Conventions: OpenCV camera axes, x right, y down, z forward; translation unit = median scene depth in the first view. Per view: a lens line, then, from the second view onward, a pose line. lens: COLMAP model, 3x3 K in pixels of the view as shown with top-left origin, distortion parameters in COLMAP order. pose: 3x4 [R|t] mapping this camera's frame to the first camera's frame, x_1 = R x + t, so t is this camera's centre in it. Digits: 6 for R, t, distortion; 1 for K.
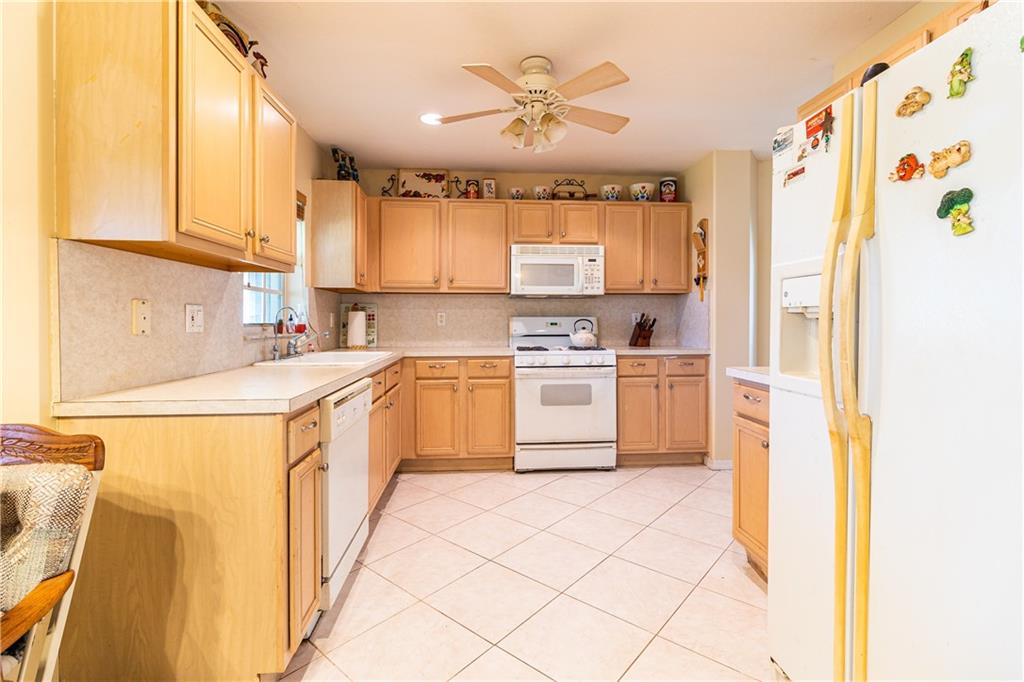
lens RADIAL K [[462.7, 0, 515.9], [0, 462.7, 324.2], [0, 0, 1]] dist [0.000244, 0.000088]
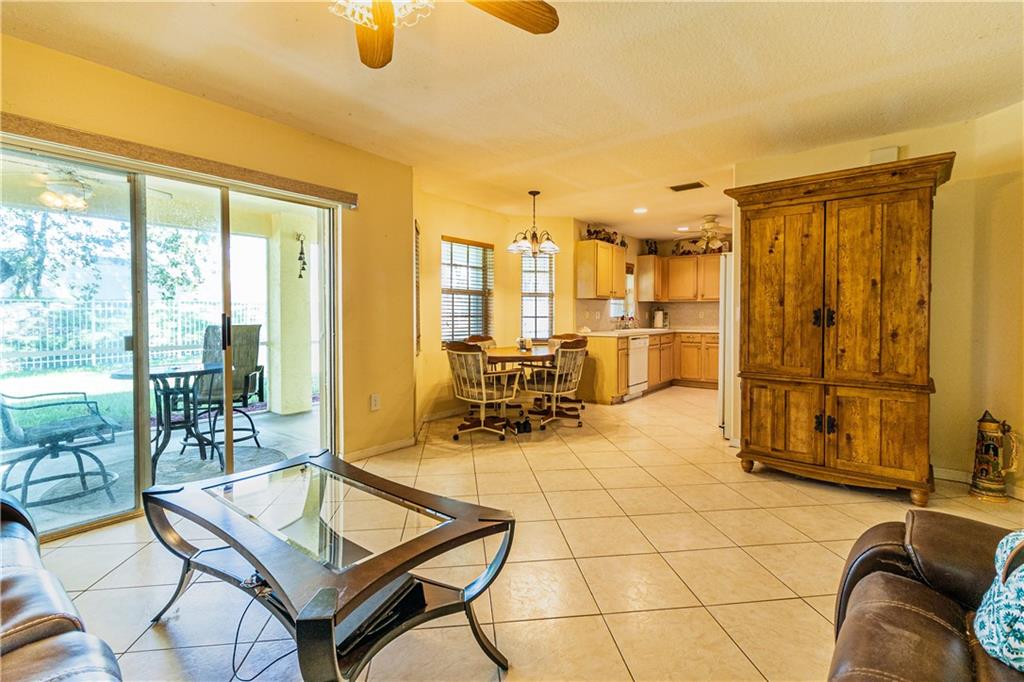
lens RADIAL K [[462.7, 0, 512.3], [0, 462.7, 331.4], [0, 0, 1]] dist [0.000244, 0.000088]
pose [[0.725956, 0.018645, -0.687488, 0.706648], [-0.001676, 0.999677, 0.025343, 0.013149], [0.687739, -0.017245, 0.725753, -1.129583]]
